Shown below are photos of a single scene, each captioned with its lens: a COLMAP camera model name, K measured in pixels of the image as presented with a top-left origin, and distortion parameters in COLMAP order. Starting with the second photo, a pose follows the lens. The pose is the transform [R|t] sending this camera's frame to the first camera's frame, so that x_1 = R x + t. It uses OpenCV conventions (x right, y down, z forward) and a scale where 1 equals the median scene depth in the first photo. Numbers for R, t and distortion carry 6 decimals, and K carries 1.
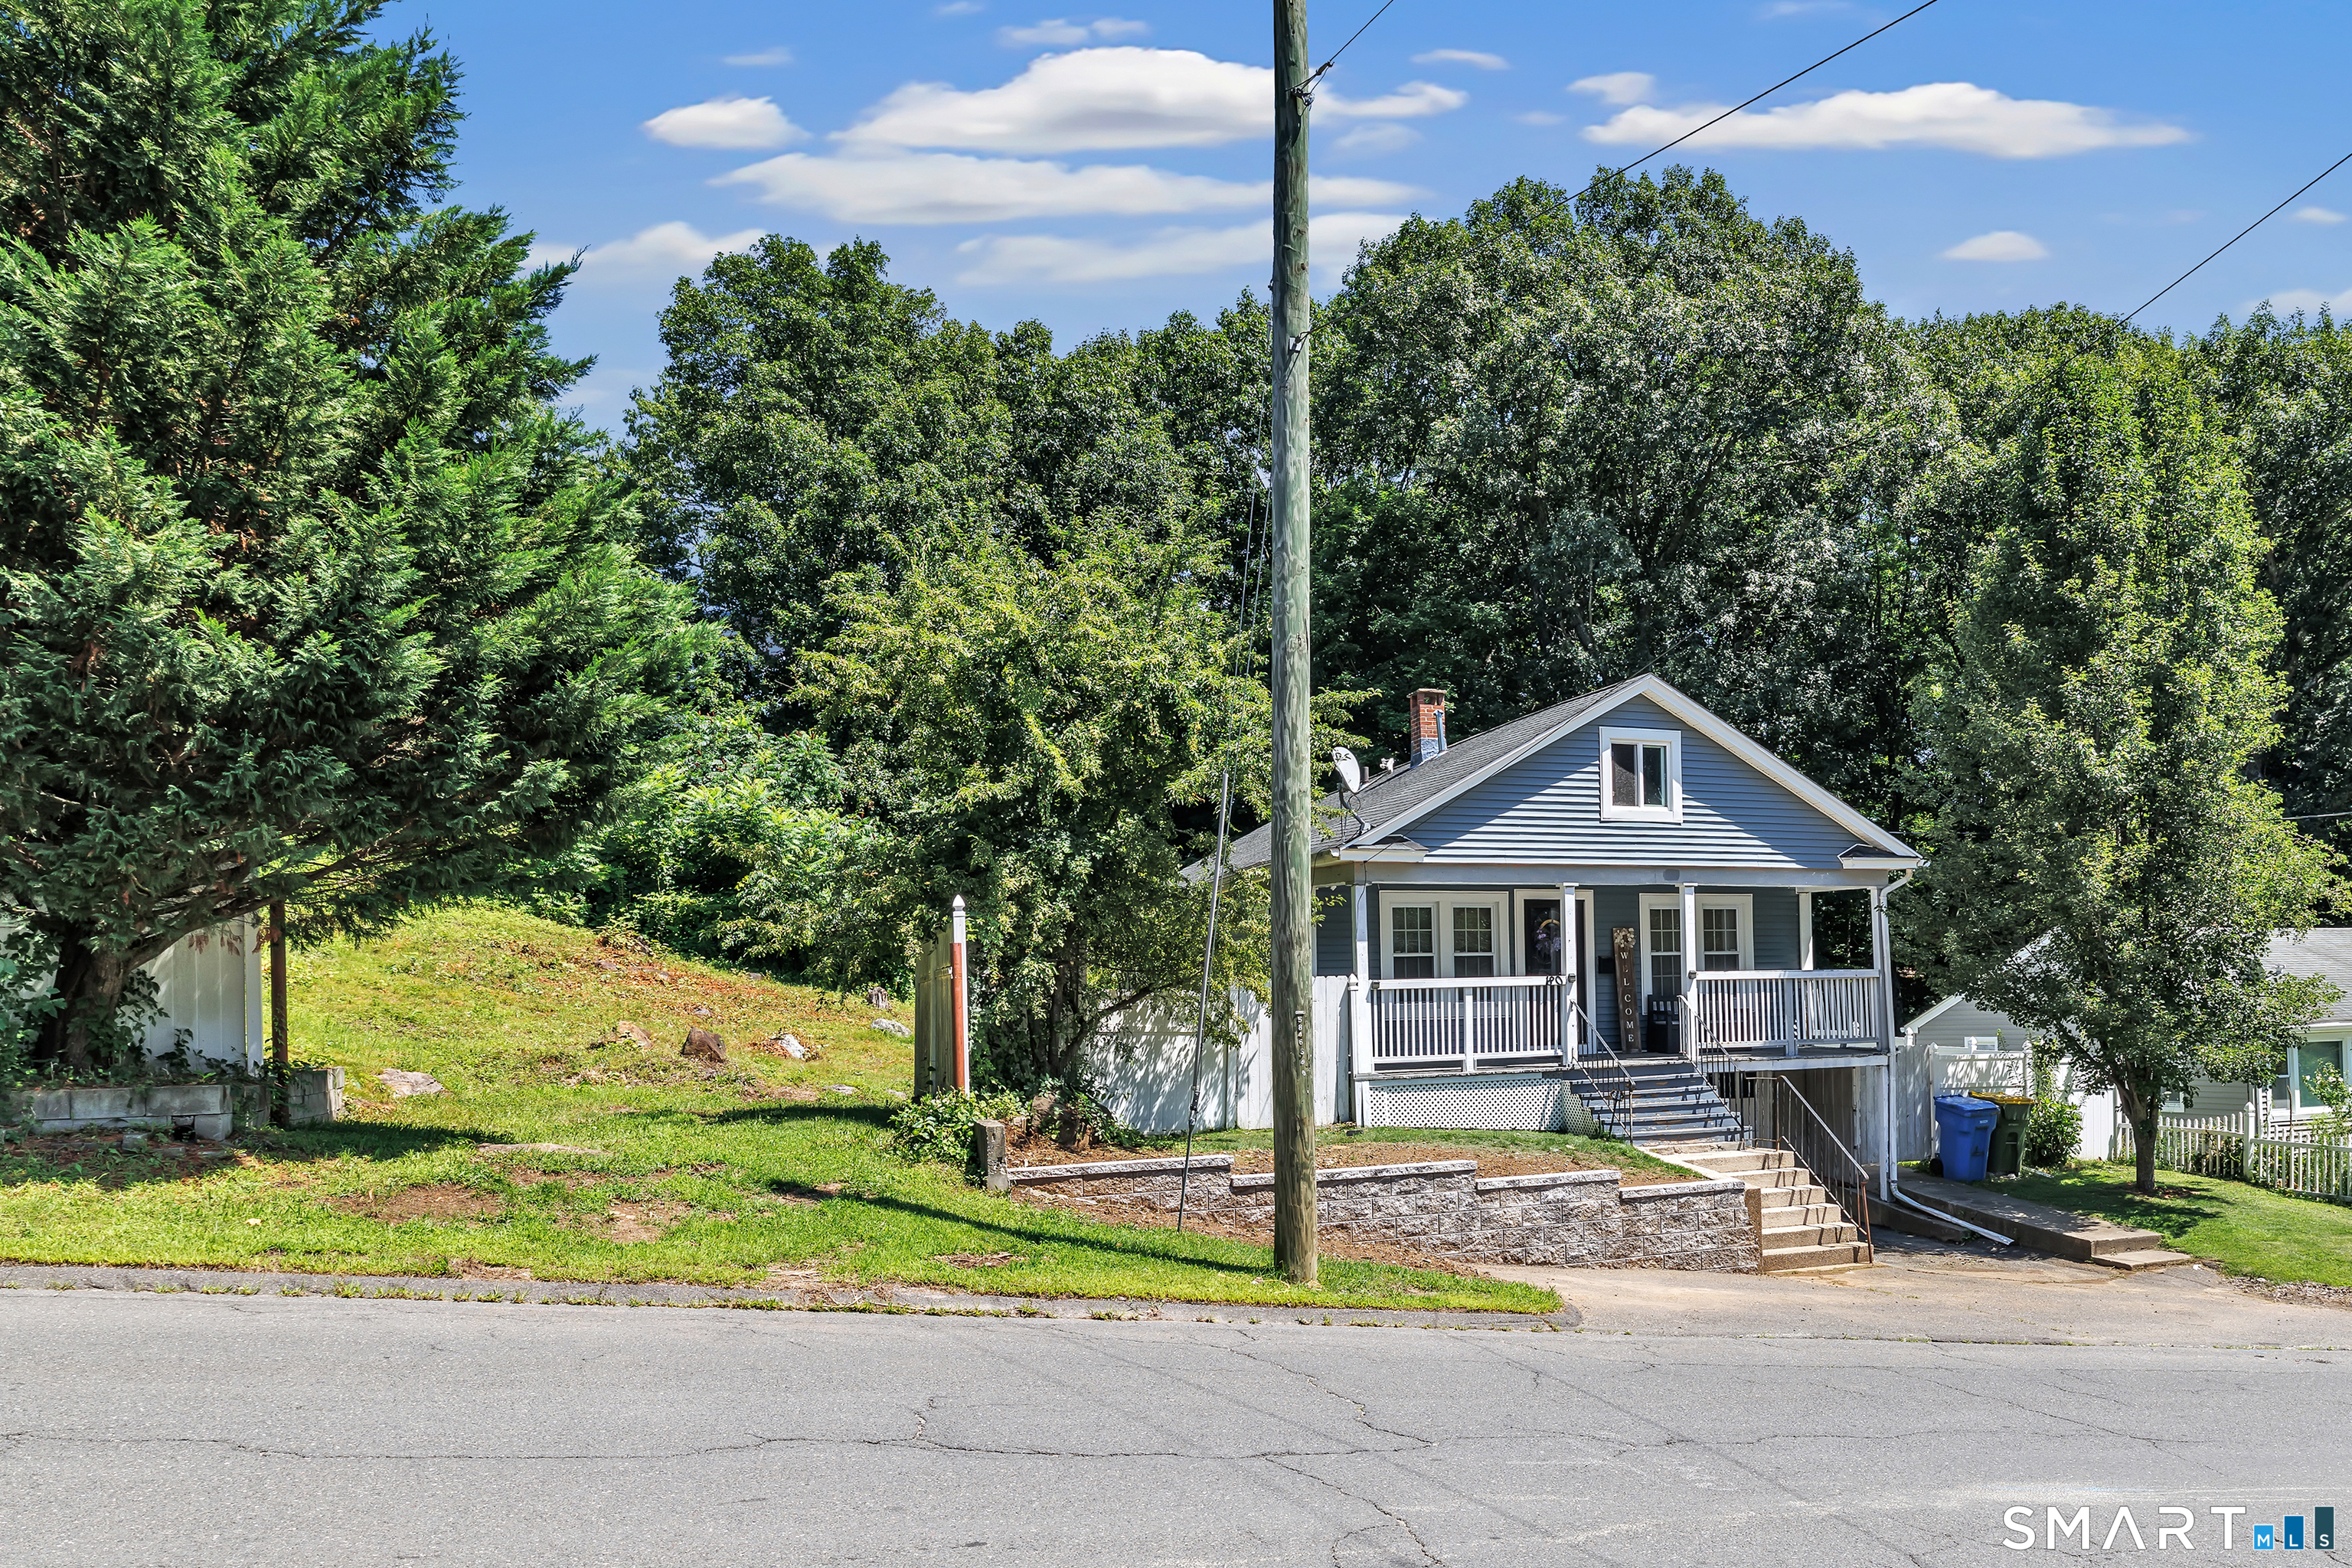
lens RADIAL K [[1776.0, 0, 1423.1], [0, 1776.0, 962.8], [0, 0, 1]] dist [0.001282, 0.002379]
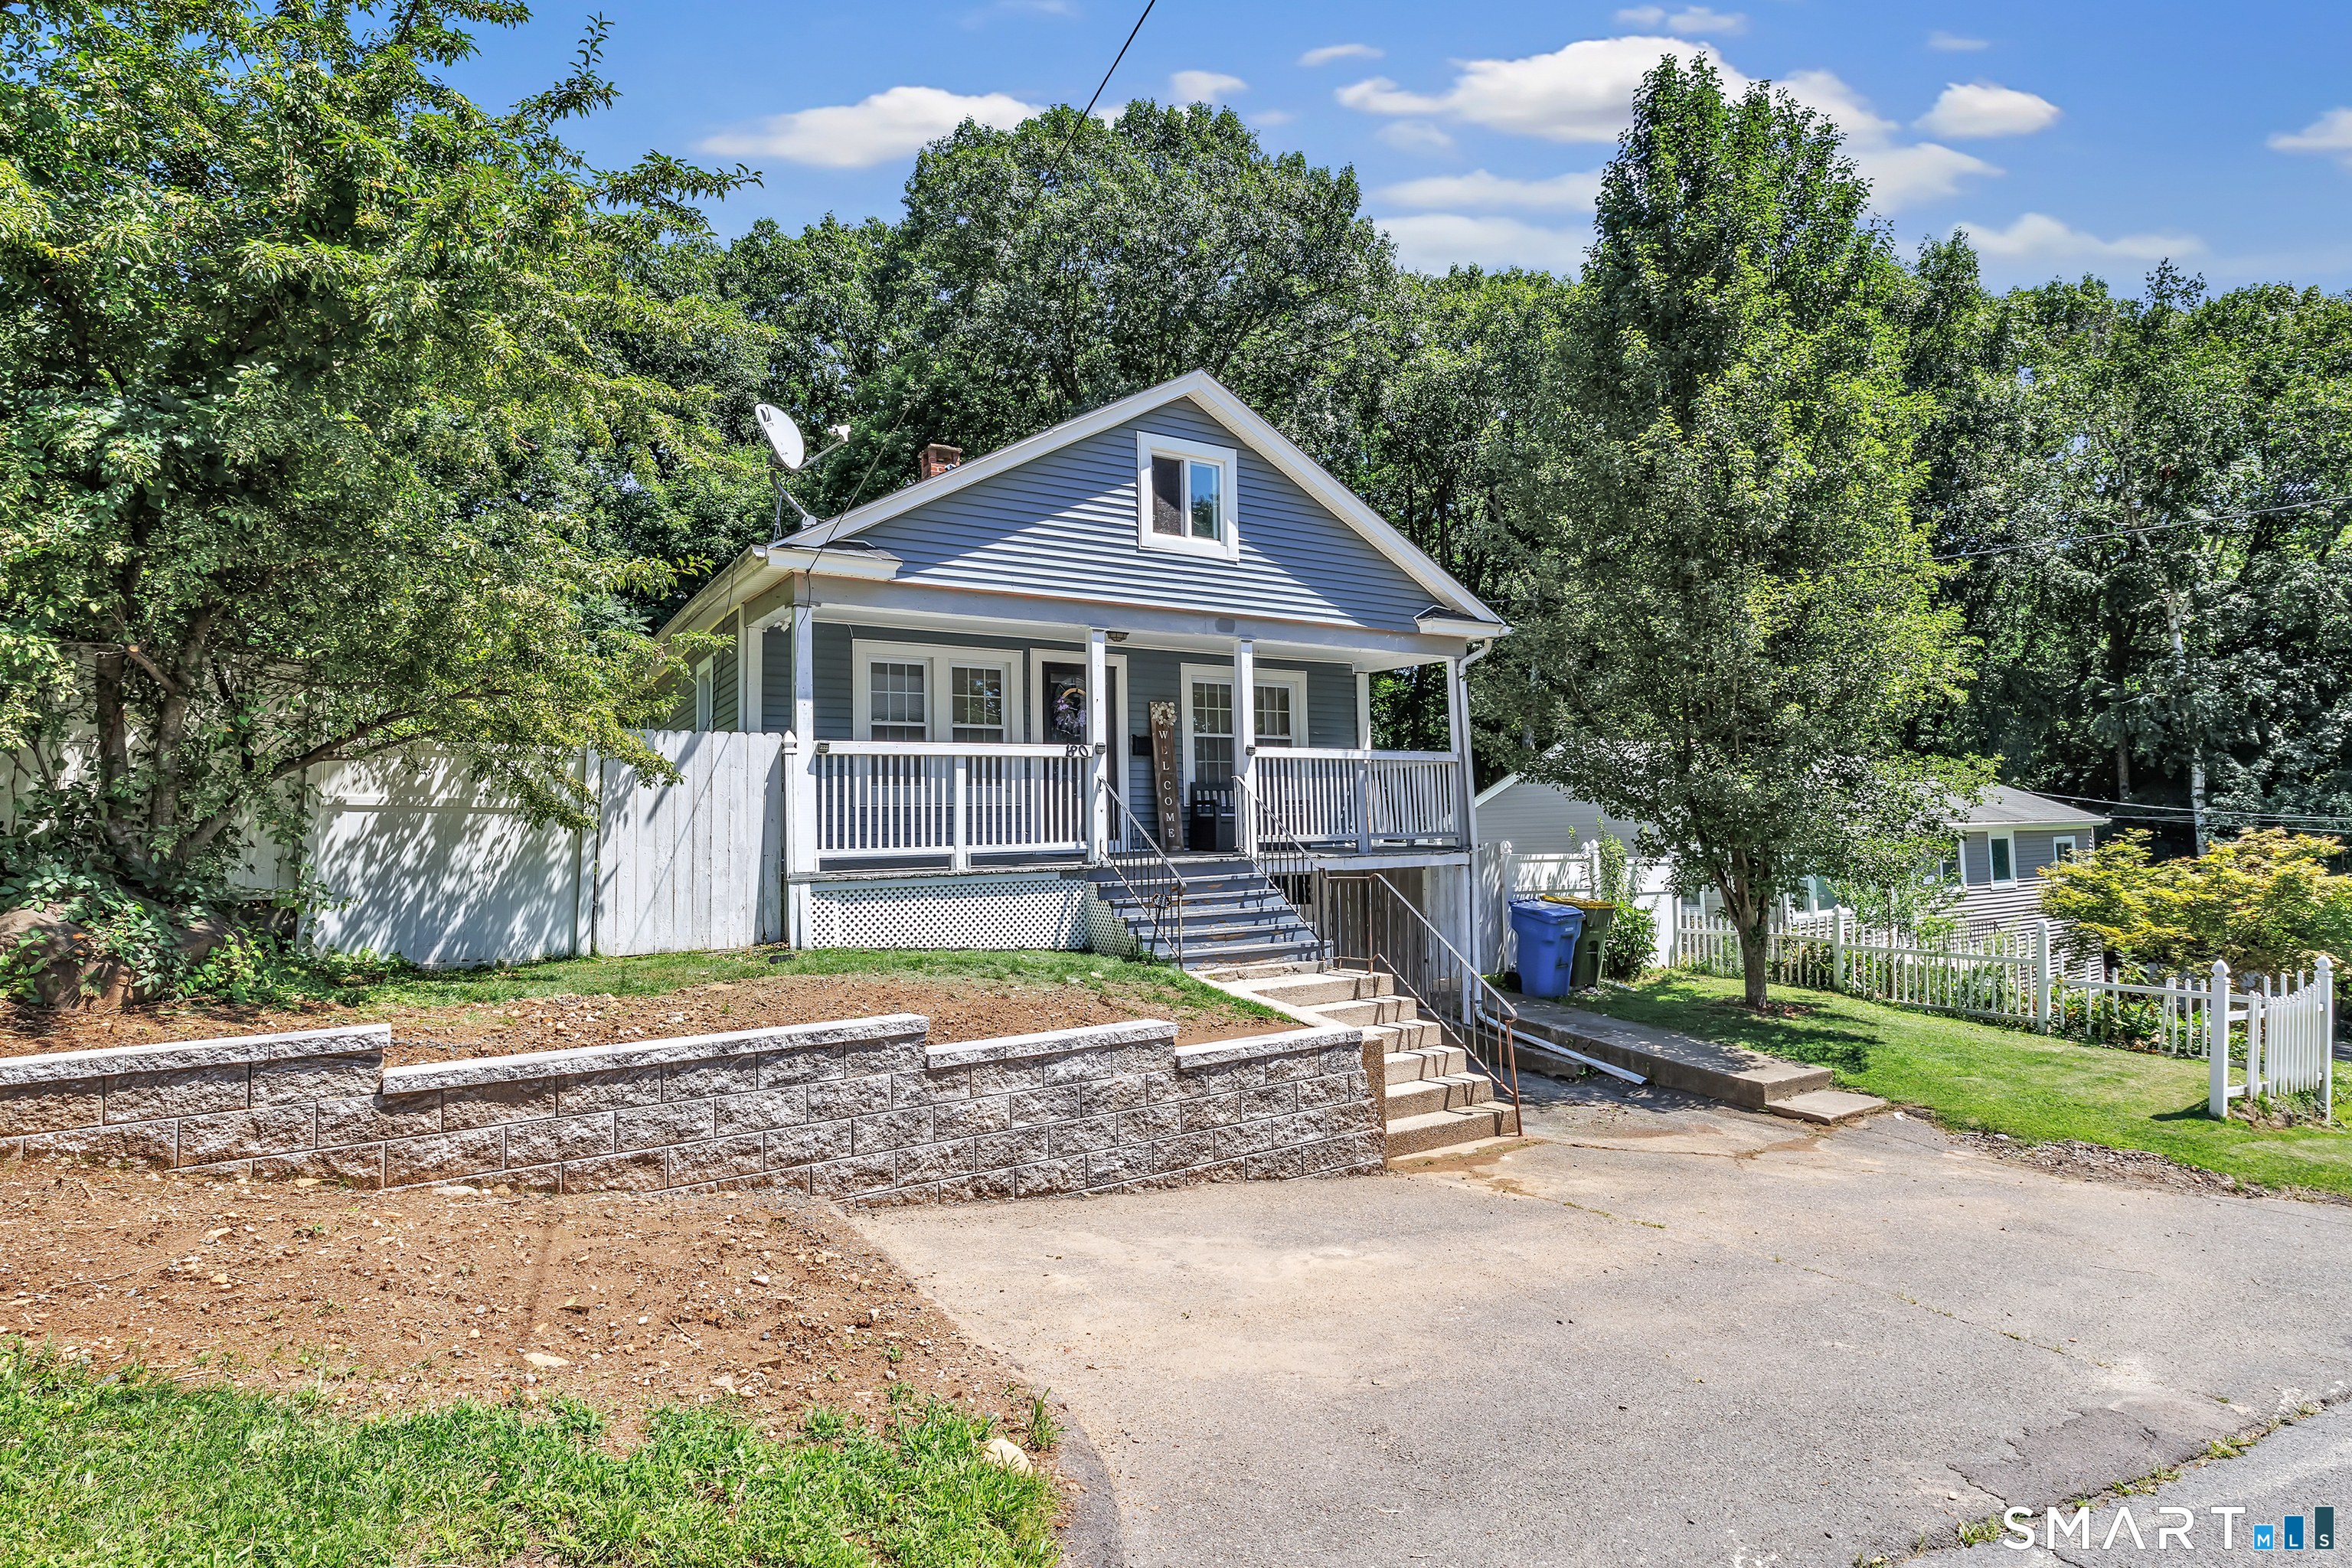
lens RADIAL K [[1241.9, 0, 1214.7], [0, 1241.9, 761.8], [0, 0, 1]] dist [-0.004660, 0.006861]
pose [[0.984730, 0.012065, 0.173668, 0.039971], [-0.004750, 0.999086, -0.042475, 0.037485], [-0.174022, 0.041002, 0.983888, 0.473239]]
